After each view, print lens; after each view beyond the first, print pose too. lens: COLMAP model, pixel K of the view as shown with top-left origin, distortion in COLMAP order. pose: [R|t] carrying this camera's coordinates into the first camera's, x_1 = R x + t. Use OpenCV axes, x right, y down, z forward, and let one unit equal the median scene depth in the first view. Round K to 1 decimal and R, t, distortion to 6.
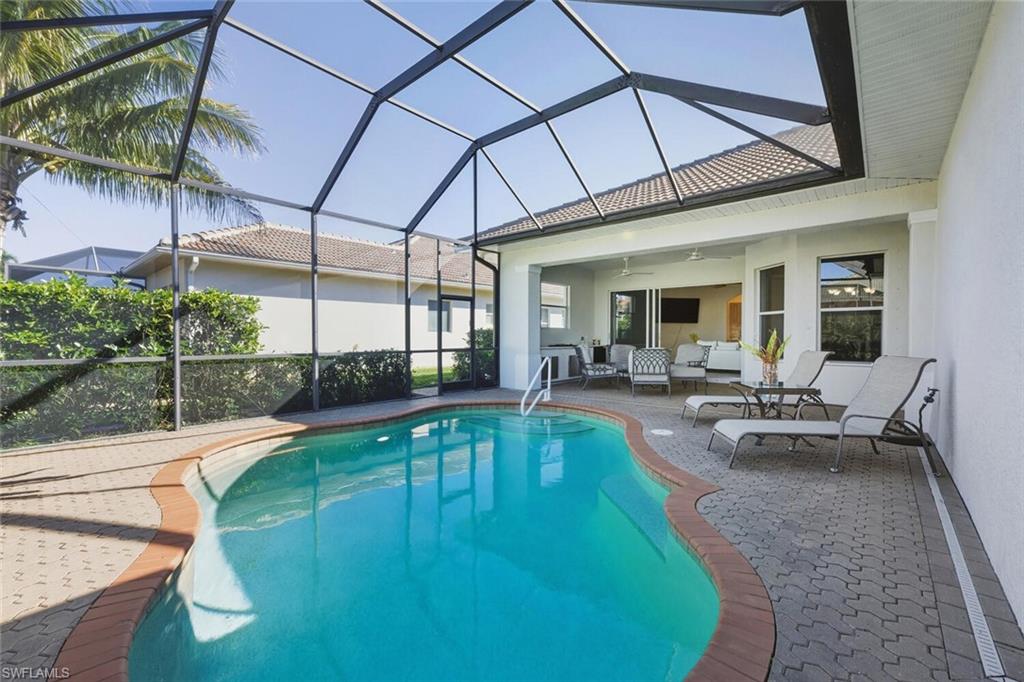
lens RADIAL K [[417.5, 0, 513.3], [0, 417.5, 340.1], [0, 0, 1]] dist [-0.023639, 0.001196]
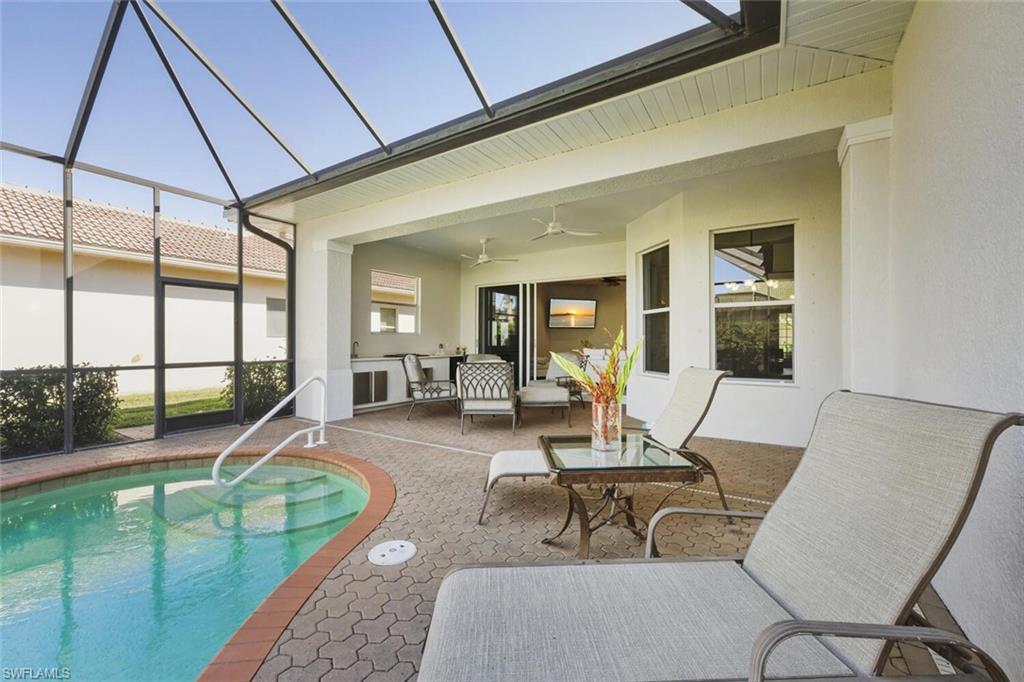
lens RADIAL K [[417.5, 0, 509.4], [0, 417.5, 341.5], [0, 0, 1]] dist [-0.023639, 0.001196]
pose [[0.987933, -0.000372, 0.154879, 0.244299], [0.002241, 0.999927, -0.011898, -0.004438], [-0.154864, 0.012102, 0.987862, 0.298549]]
